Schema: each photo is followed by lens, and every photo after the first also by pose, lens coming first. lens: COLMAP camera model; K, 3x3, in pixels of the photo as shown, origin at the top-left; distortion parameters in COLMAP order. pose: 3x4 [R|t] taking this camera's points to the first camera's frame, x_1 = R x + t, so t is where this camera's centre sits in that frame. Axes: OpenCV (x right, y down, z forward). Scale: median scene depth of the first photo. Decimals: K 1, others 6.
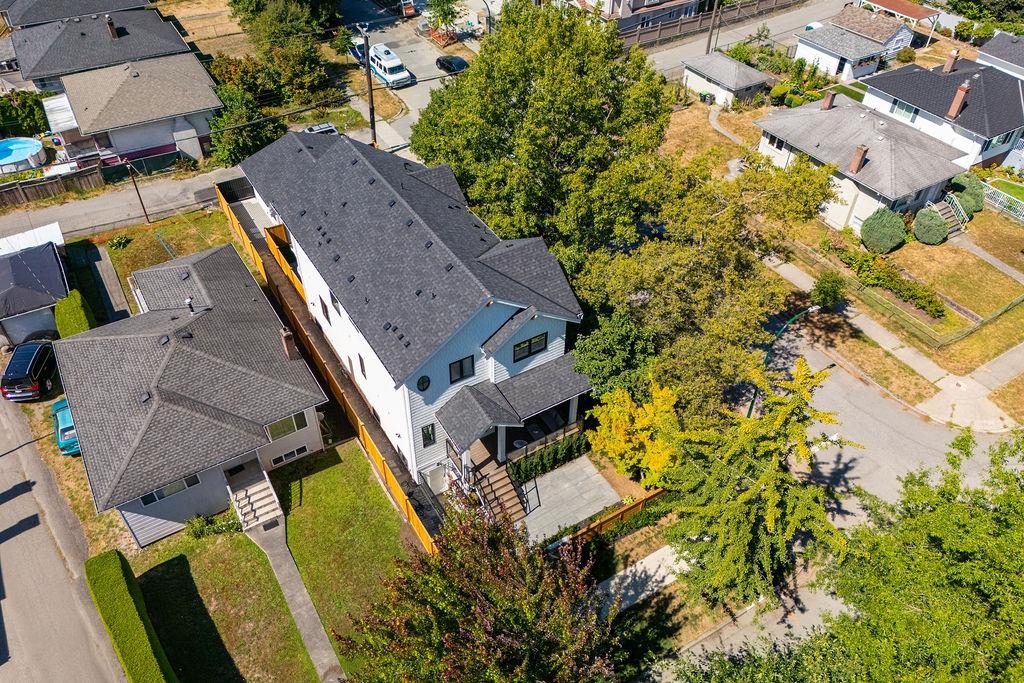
lens RADIAL K [[749.0, 0, 512.0], [0, 749.0, 341.5], [0, 0, 1]] dist [0.062716, -0.067939]
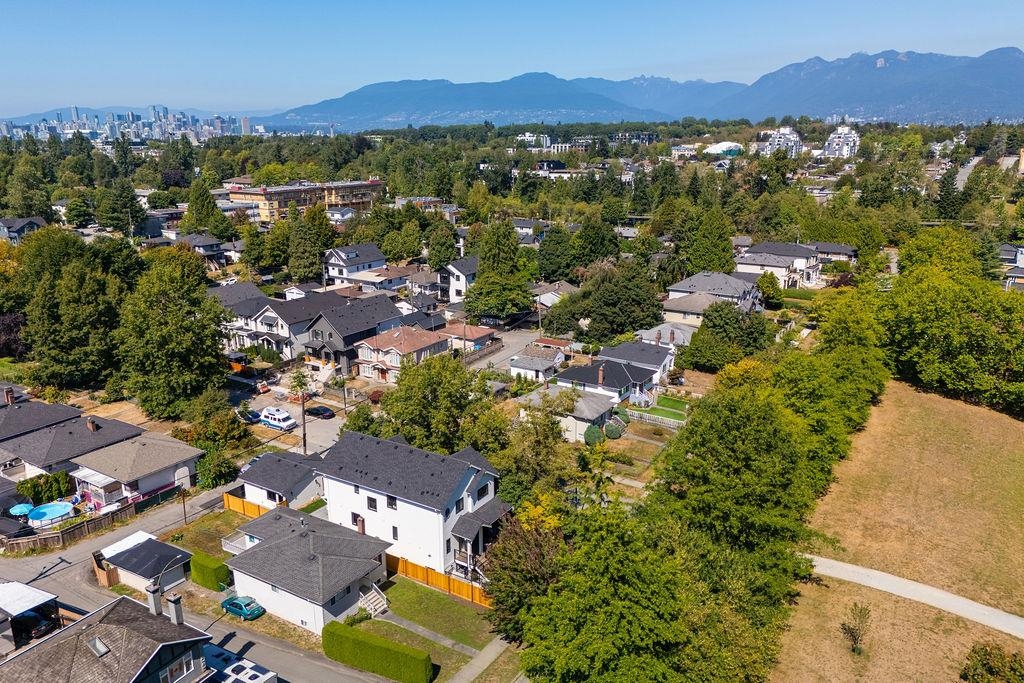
lens RADIAL K [[749.0, 0, 512.0], [0, 749.0, 341.5], [0, 0, 1]] dist [0.062716, -0.067939]
pose [[0.895258, -0.132442, 0.425408, -0.500228], [0.310667, 0.869965, -0.382945, 0.318782], [-0.319372, 0.474995, 0.819988, -0.659933]]
